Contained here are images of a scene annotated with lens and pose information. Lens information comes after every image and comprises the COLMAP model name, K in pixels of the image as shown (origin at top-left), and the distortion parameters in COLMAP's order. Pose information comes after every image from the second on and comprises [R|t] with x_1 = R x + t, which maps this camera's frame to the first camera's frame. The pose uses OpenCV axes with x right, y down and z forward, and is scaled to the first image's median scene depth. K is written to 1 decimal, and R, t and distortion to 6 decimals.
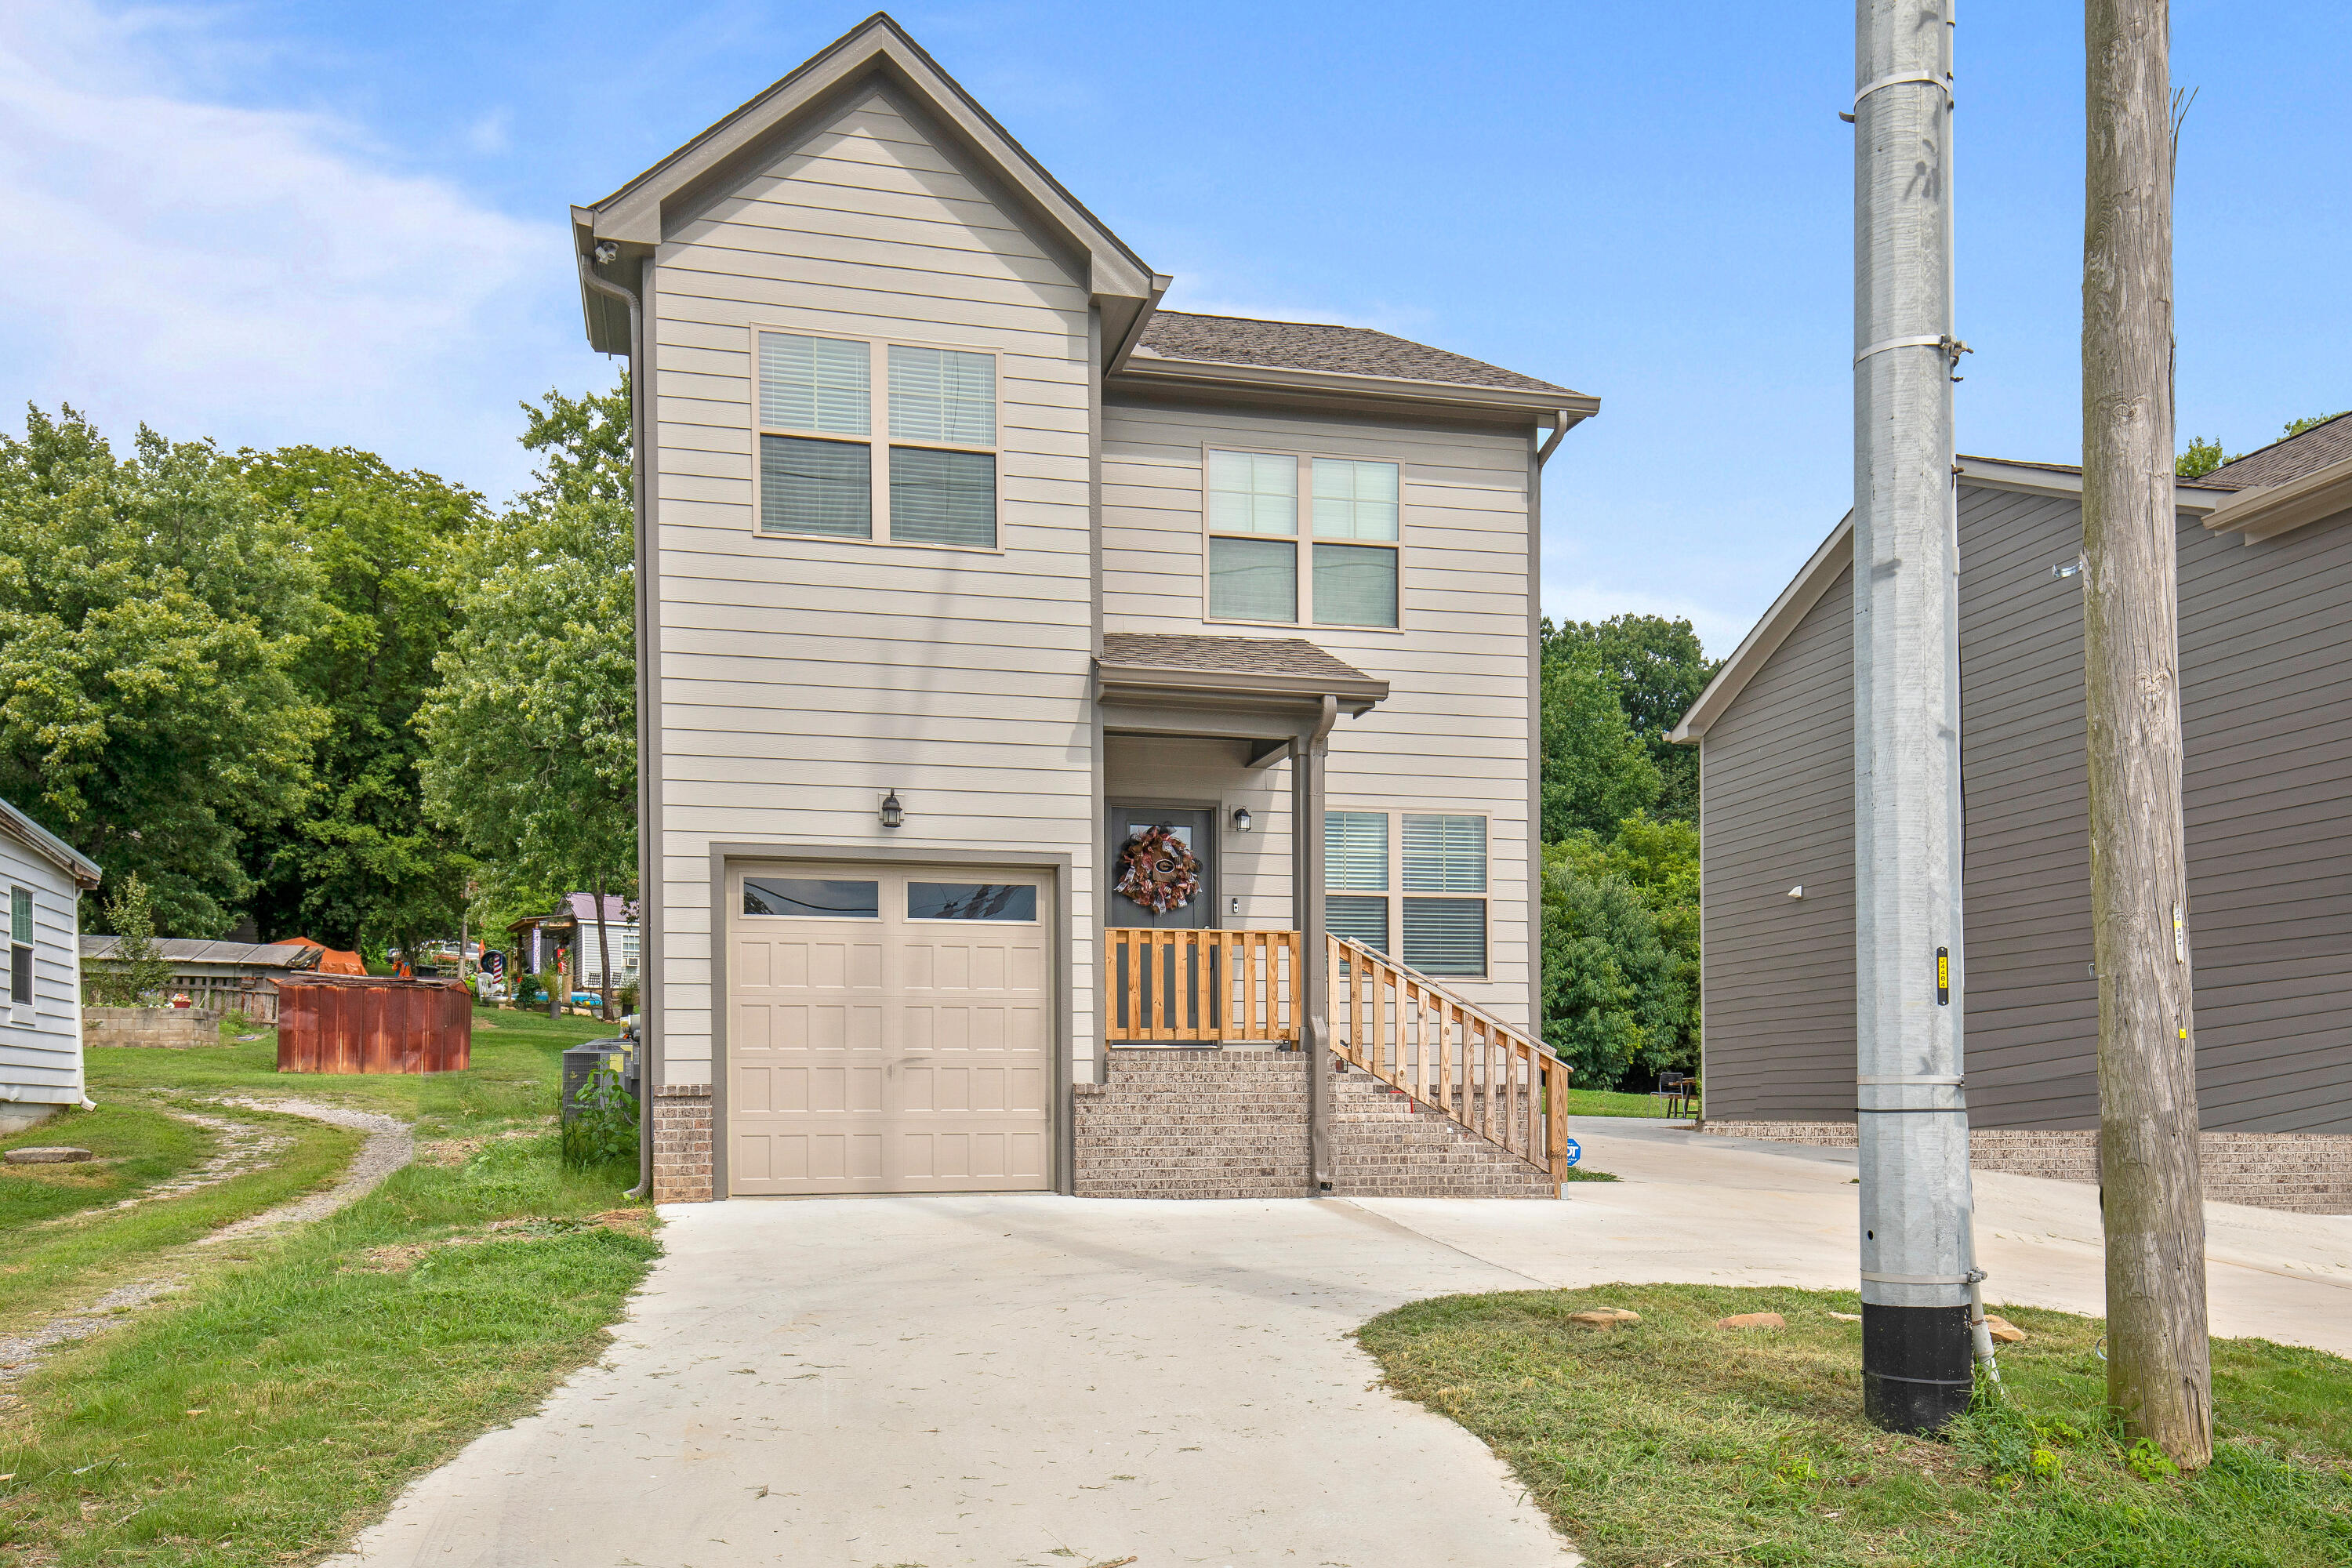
lens RADIAL K [[1863.5, 0, 1176.0], [0, 1863.5, 784.0], [0, 0, 1]] dist [0.001939, -0.001952]
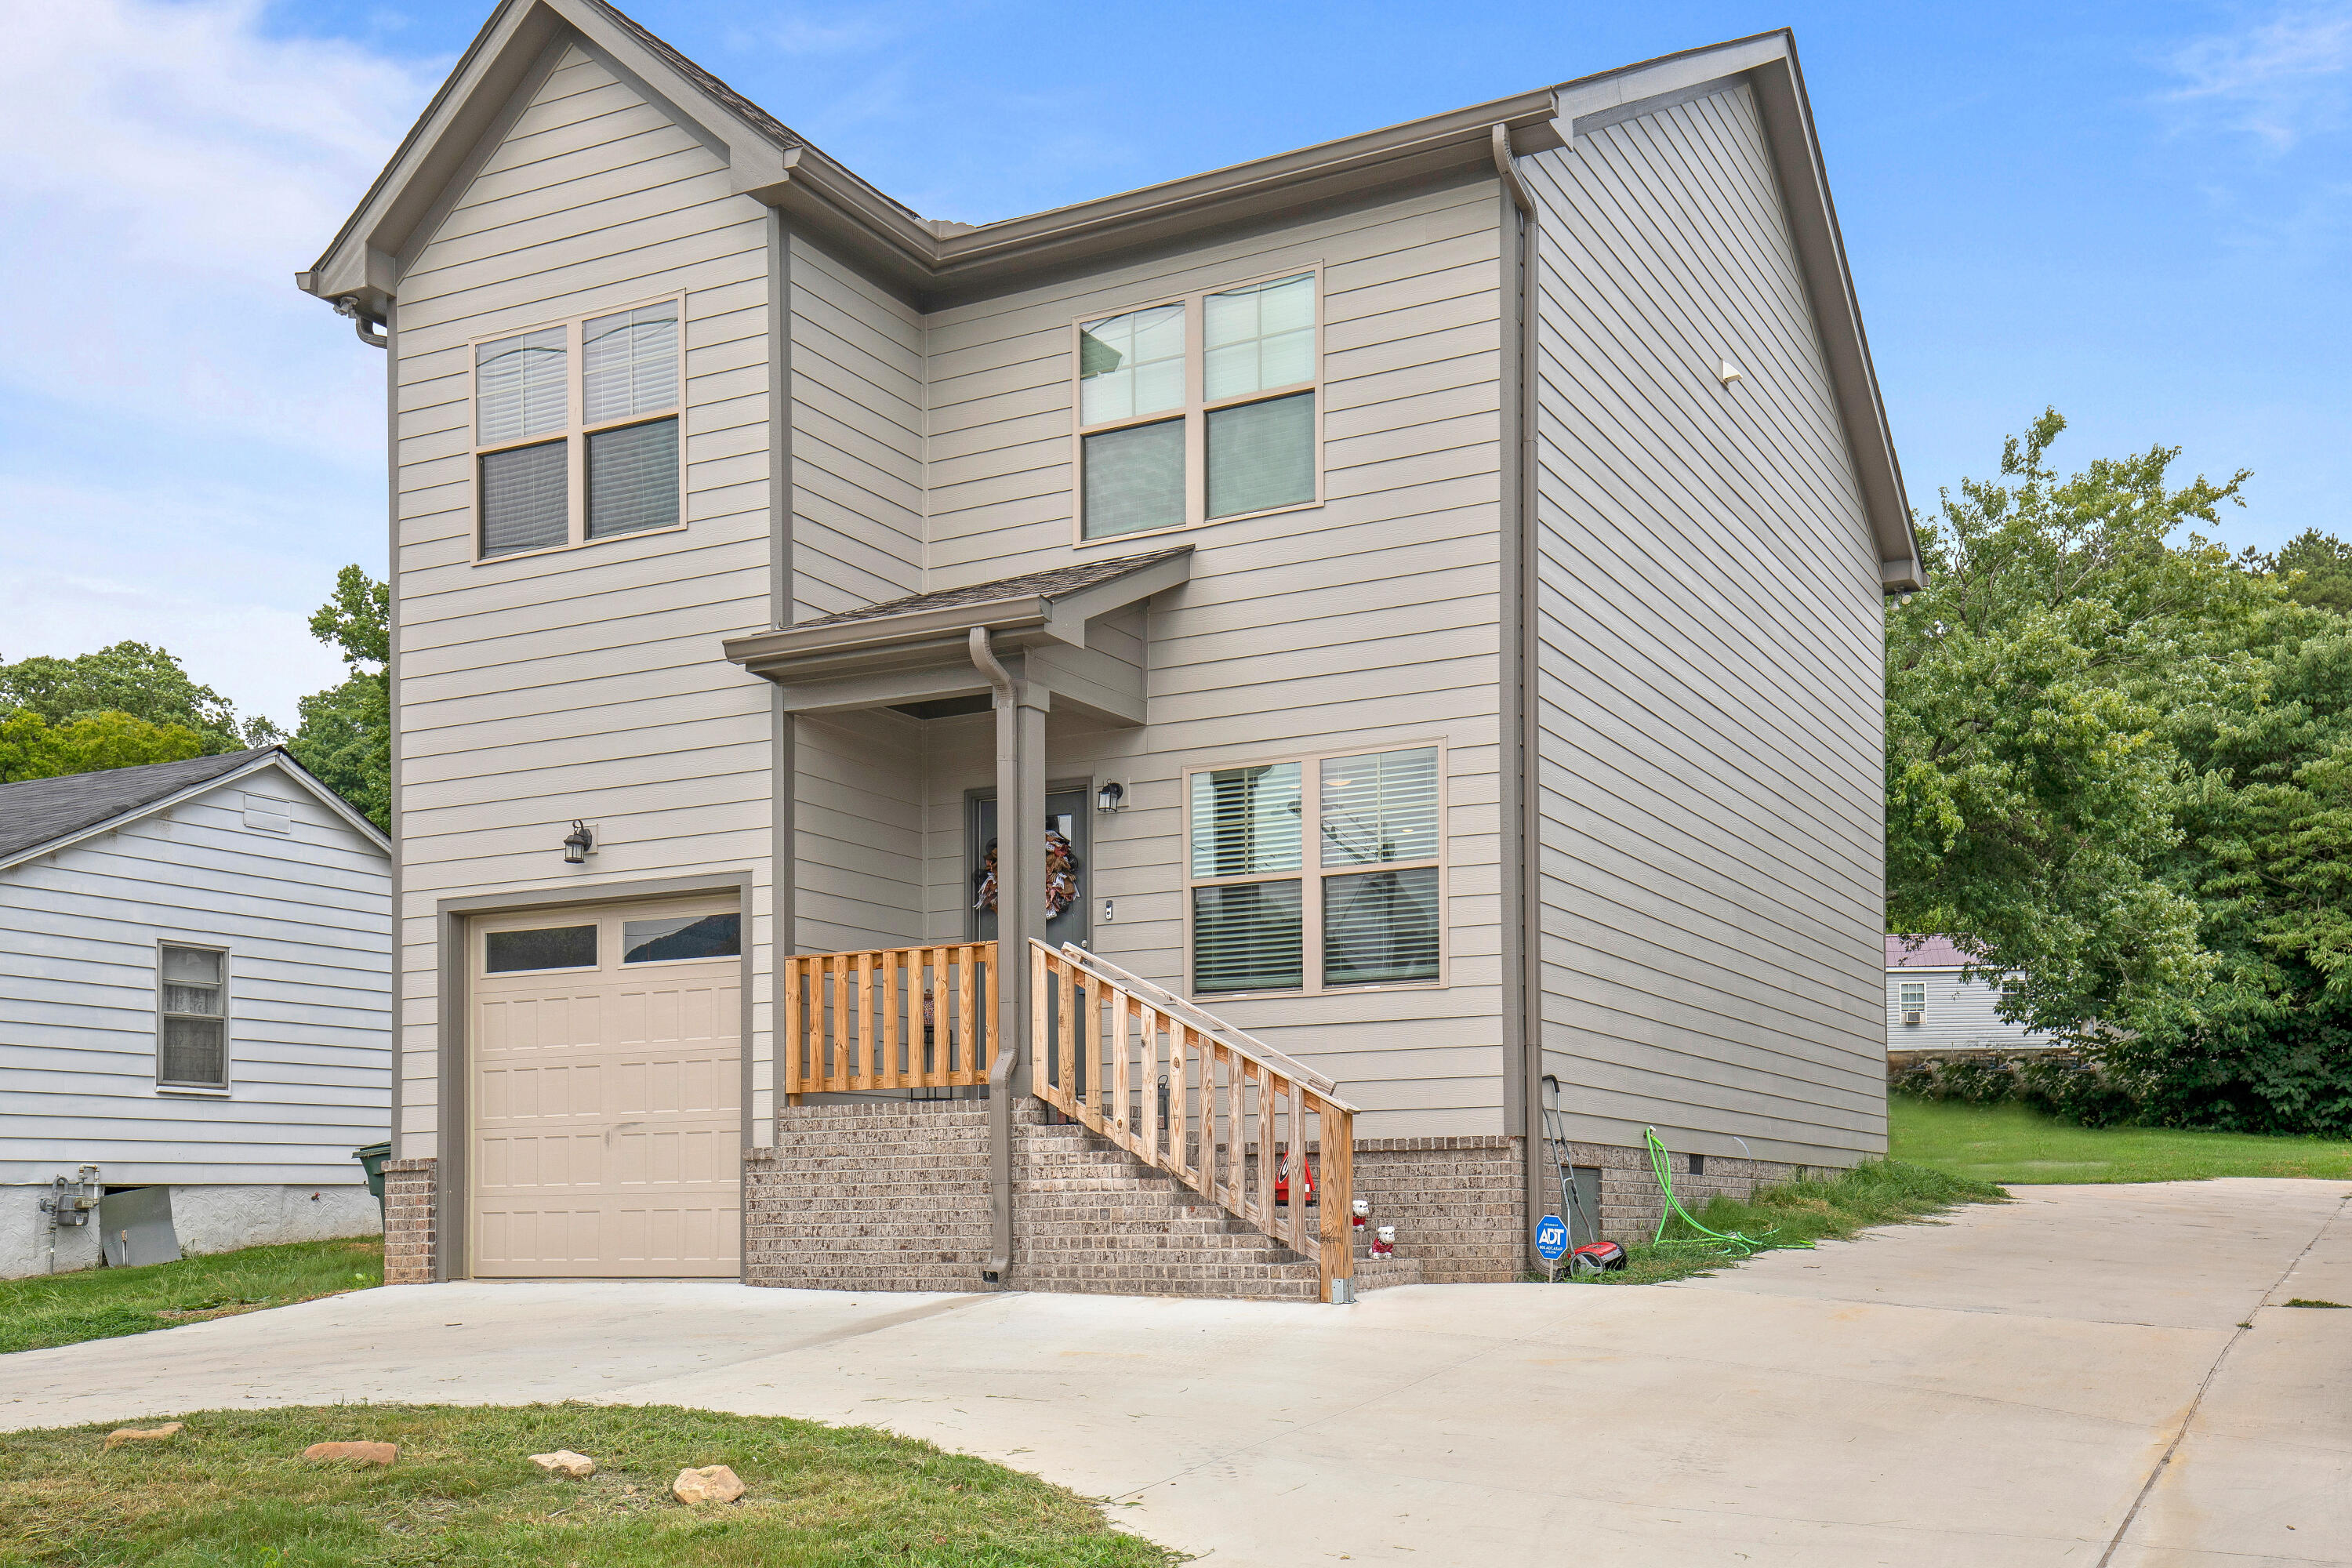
lens RADIAL K [[2321.7, 0, 1176.0], [0, 2321.7, 784.0], [0, 0, 1]] dist [0.030481, 0.008561]
pose [[0.745058, -0.126164, -0.654959, 0.767209], [0.118831, 0.991346, -0.055784, 0.079282], [0.656329, -0.036267, 0.753603, 0.346217]]
